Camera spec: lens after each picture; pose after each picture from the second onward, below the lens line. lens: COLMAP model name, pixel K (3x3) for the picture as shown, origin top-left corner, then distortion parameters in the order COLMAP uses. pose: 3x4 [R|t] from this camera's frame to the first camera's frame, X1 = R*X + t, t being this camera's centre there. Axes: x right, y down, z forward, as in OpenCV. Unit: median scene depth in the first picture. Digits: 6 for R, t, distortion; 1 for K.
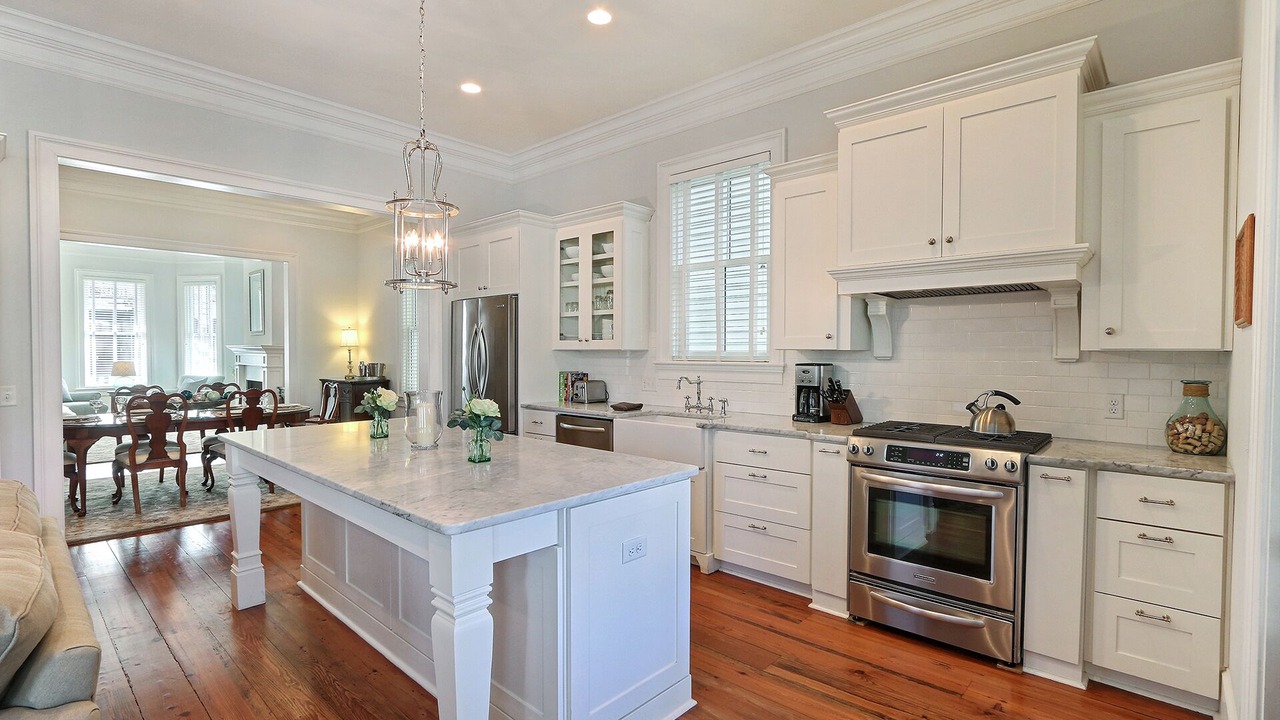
lens RADIAL K [[586.2, 0, 643.8], [0, 586.2, 360.8], [0, 0, 1]] dist [-0.012510, 0.001193]
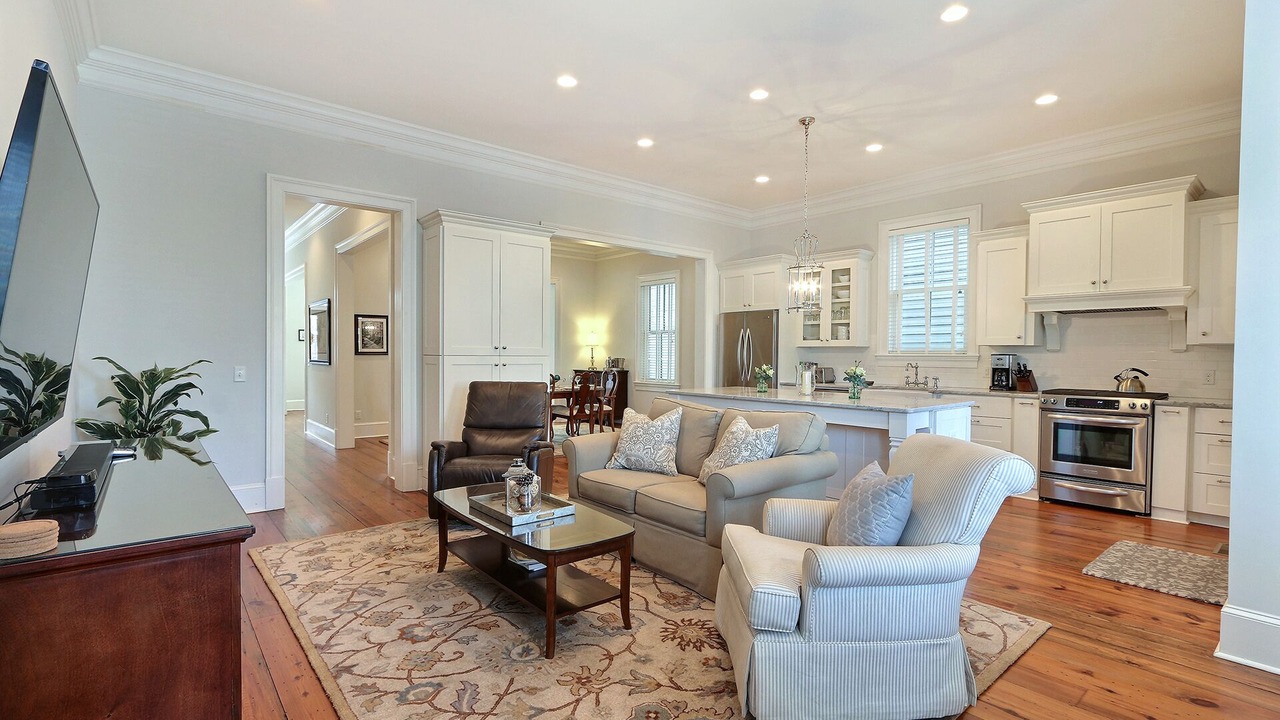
lens RADIAL K [[586.2, 0, 636.0], [0, 586.2, 362.4], [0, 0, 1]] dist [-0.012510, 0.001193]
pose [[0.991405, 0.009466, -0.130484, -0.585938], [-0.010493, 0.999919, -0.007187, 0.057107], [0.130405, 0.008494, 0.991424, -0.833557]]
